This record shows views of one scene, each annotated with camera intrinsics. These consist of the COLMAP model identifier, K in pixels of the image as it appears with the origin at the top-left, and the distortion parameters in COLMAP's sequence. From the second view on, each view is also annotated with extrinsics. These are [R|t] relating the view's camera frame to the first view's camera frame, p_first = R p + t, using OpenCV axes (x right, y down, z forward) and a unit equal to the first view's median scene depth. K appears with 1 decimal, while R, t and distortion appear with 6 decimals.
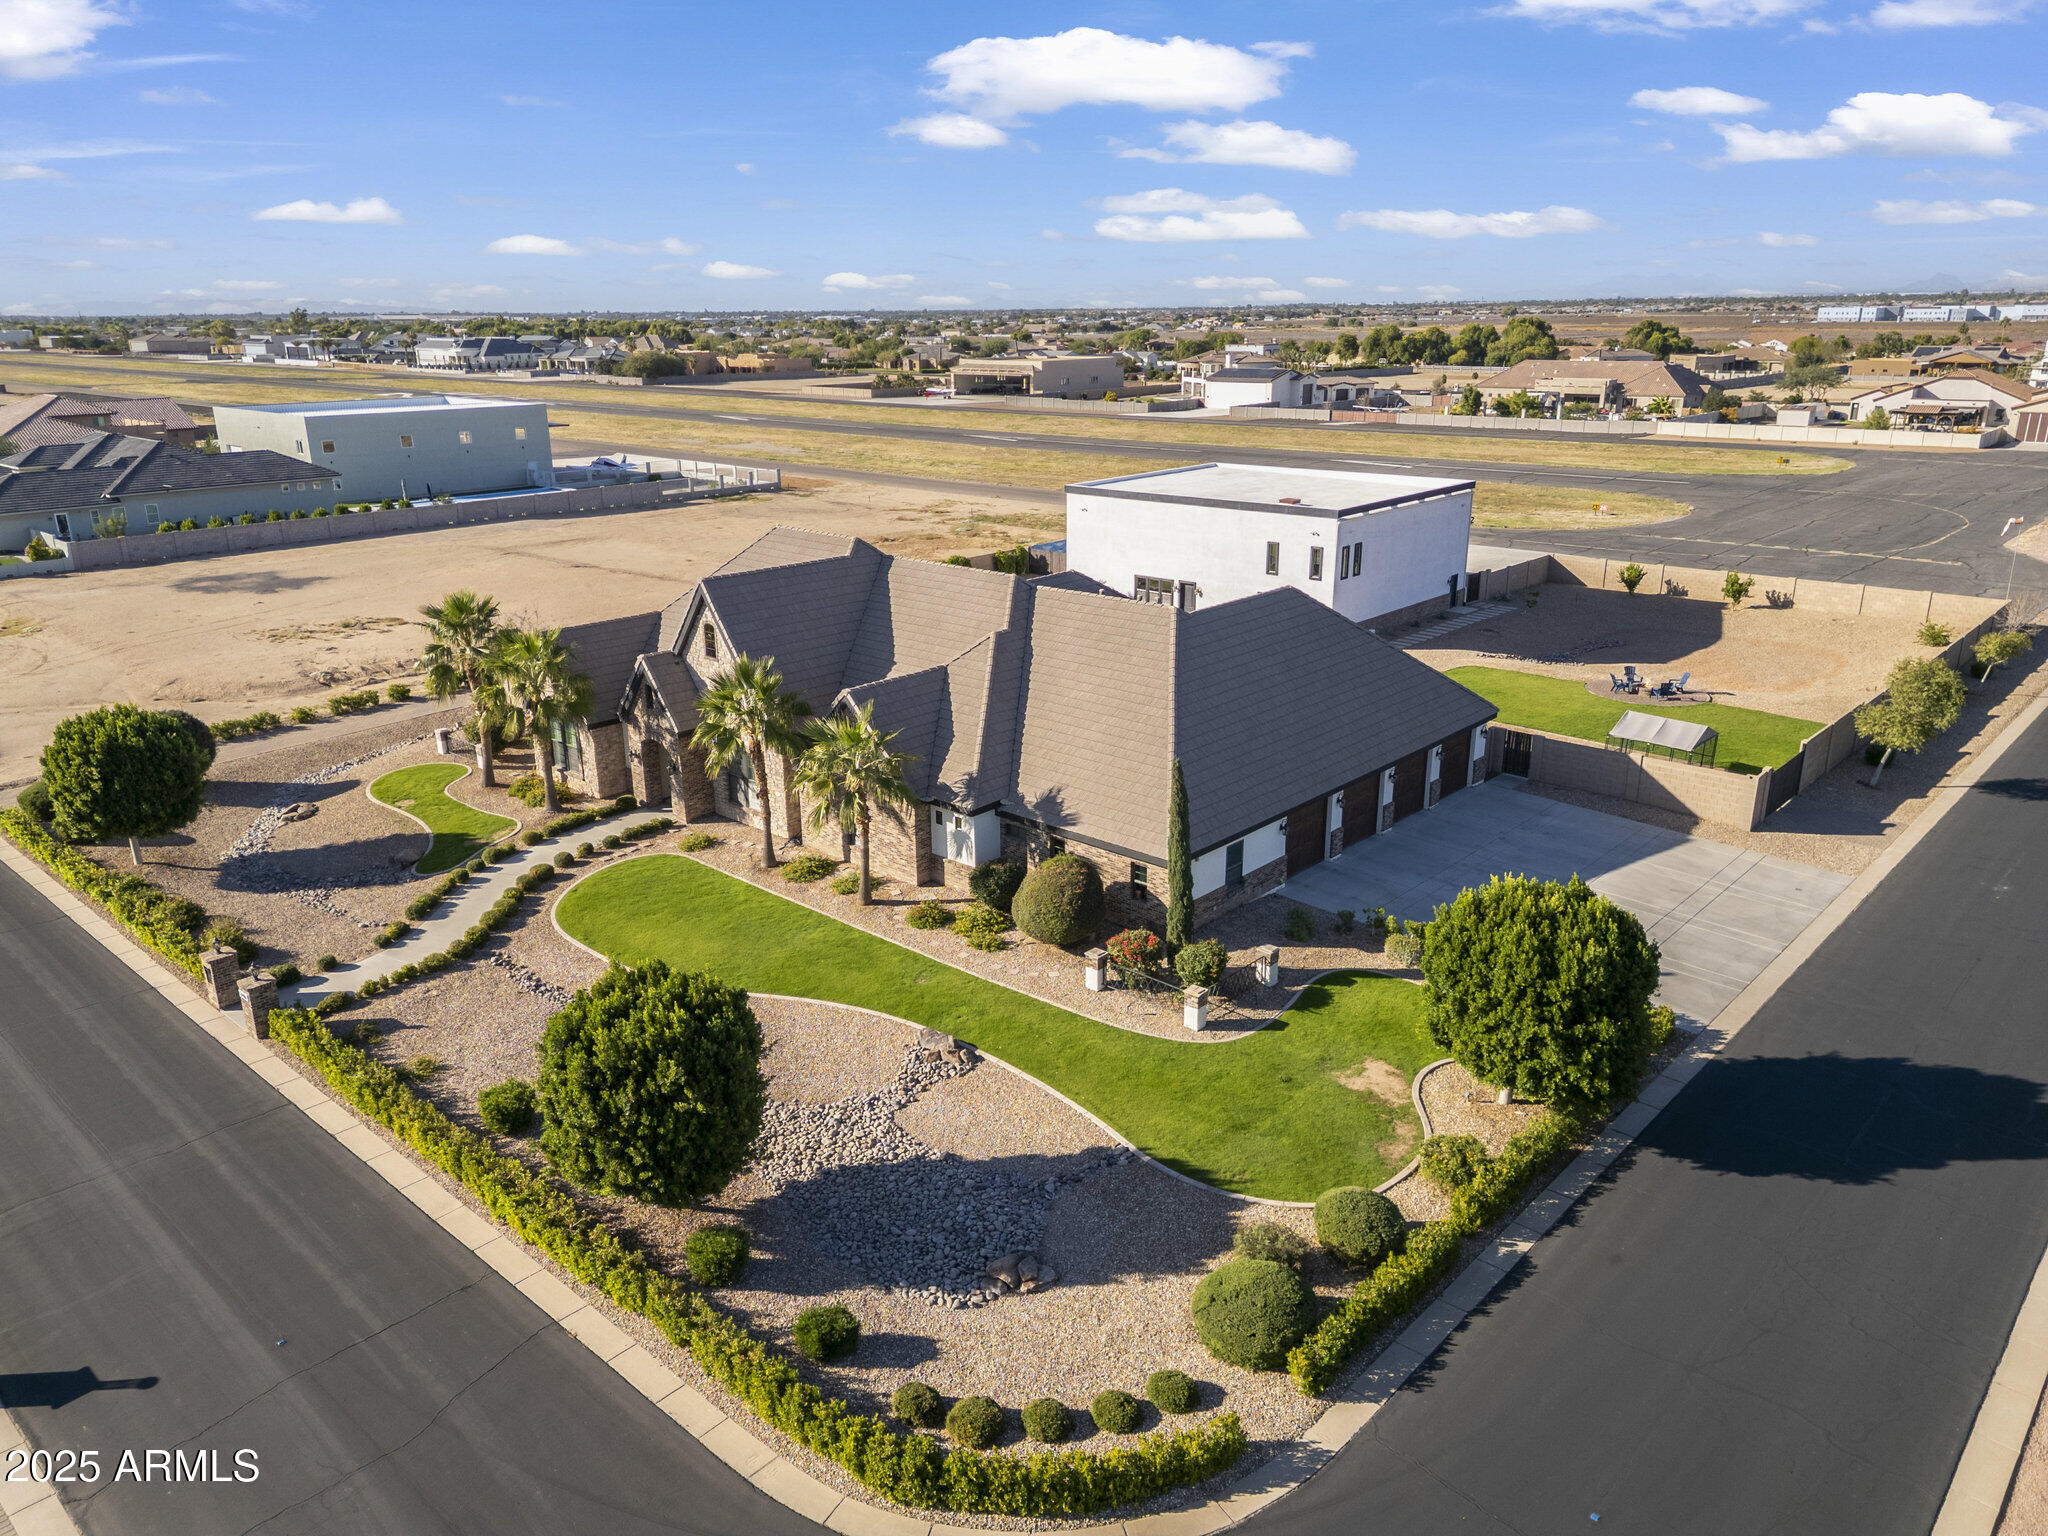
lens RADIAL K [[1440.1, 0, 1023.1], [0, 1440.1, 757.5], [0, 0, 1]] dist [0.080367, -0.086617]
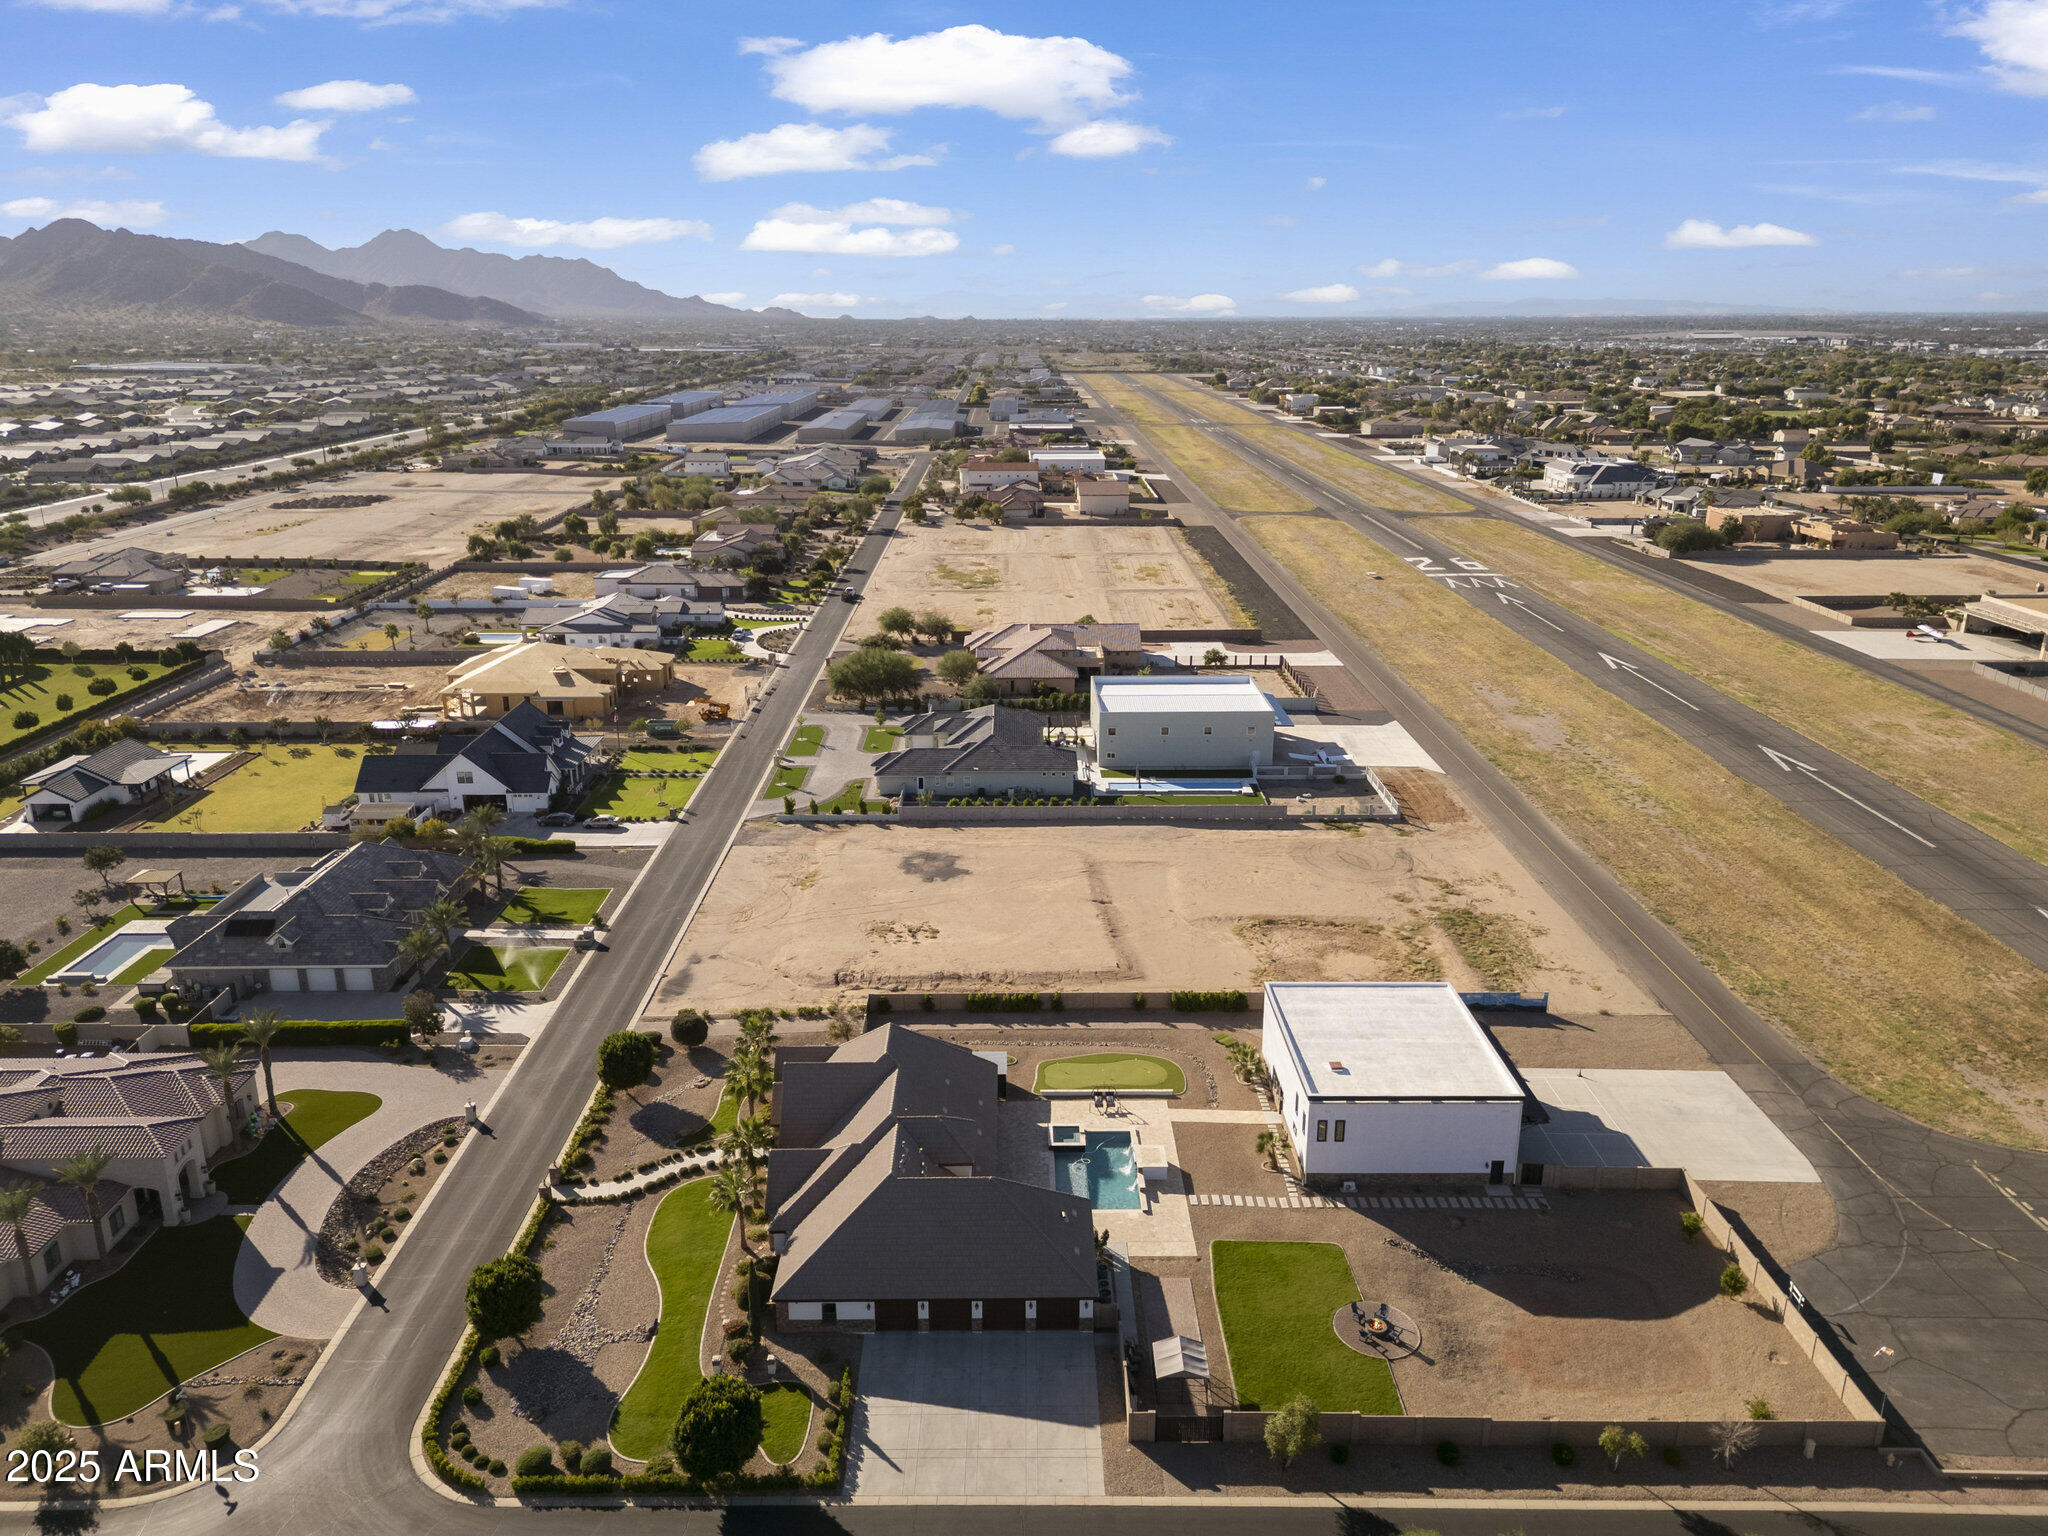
lens RADIAL K [[1464.2, 0, 1019.4], [0, 1464.2, 761.7], [0, 0, 1]] dist [0.078700, -0.083387]
pose [[0.678174, 0.220031, -0.701189, 1.016980], [-0.221953, 0.970895, 0.089996, -0.582349], [0.700583, 0.094598, 0.707272, -0.241642]]
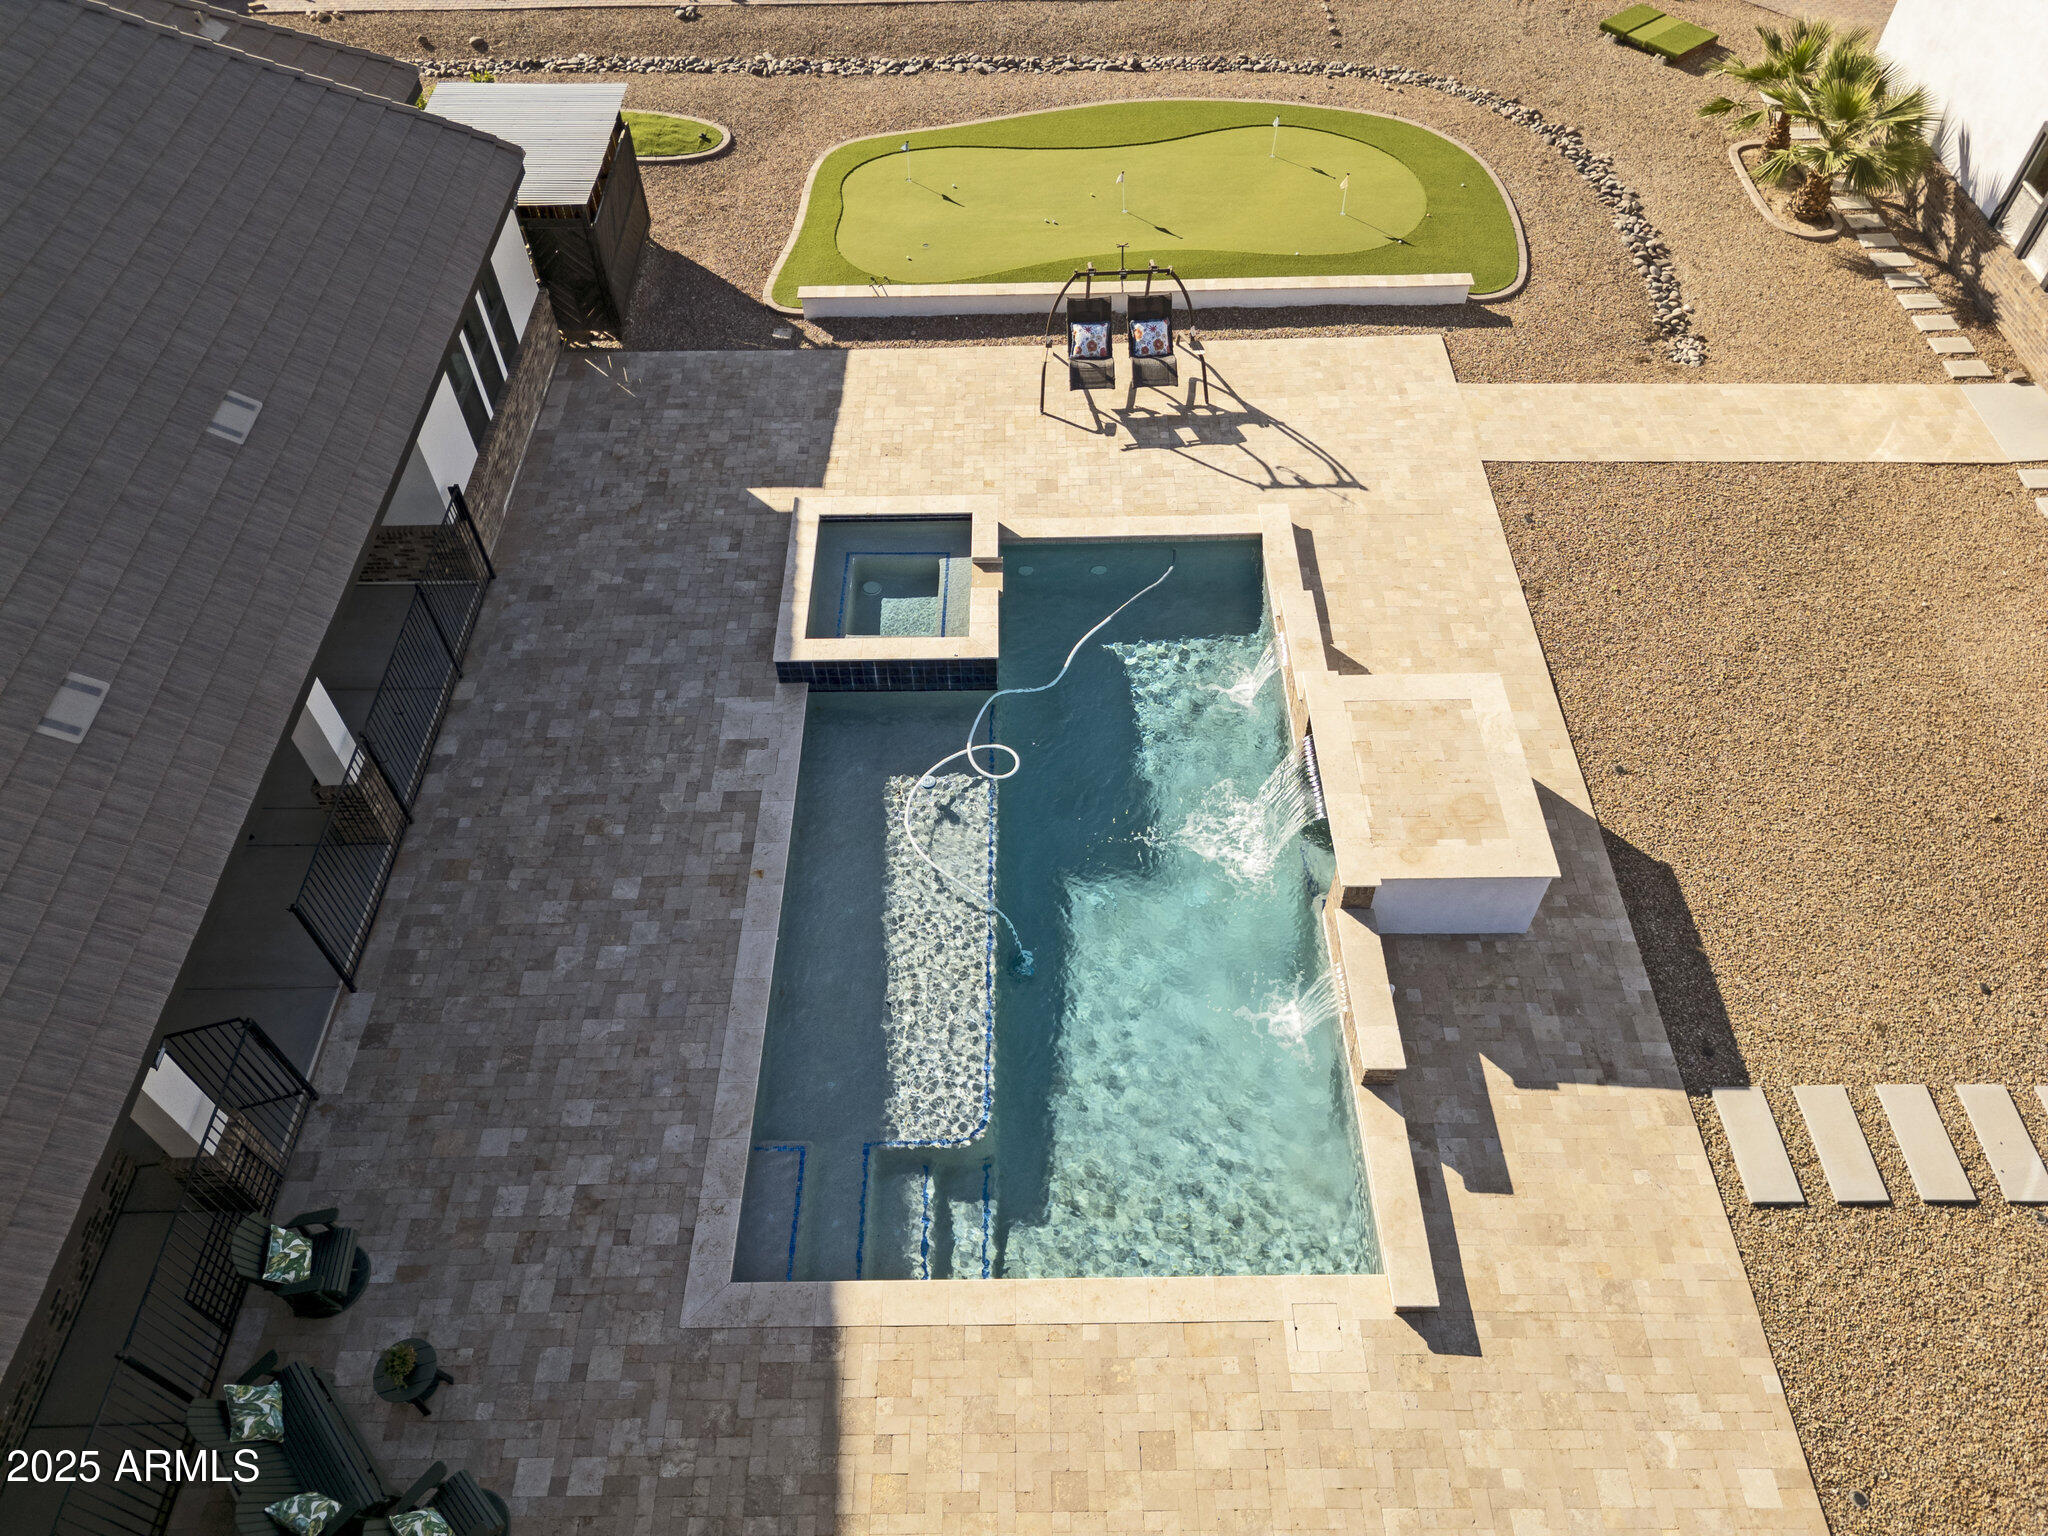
lens RADIAL K [[1464.2, 0, 1019.4], [0, 1464.2, 761.7], [0, 0, 1]] dist [0.078700, -0.083387]
pose [[0.676090, 0.558875, -0.480167, 0.175091], [-0.206897, 0.769454, 0.604264, -0.194123], [0.707174, -0.309192, 0.635850, 0.809501]]
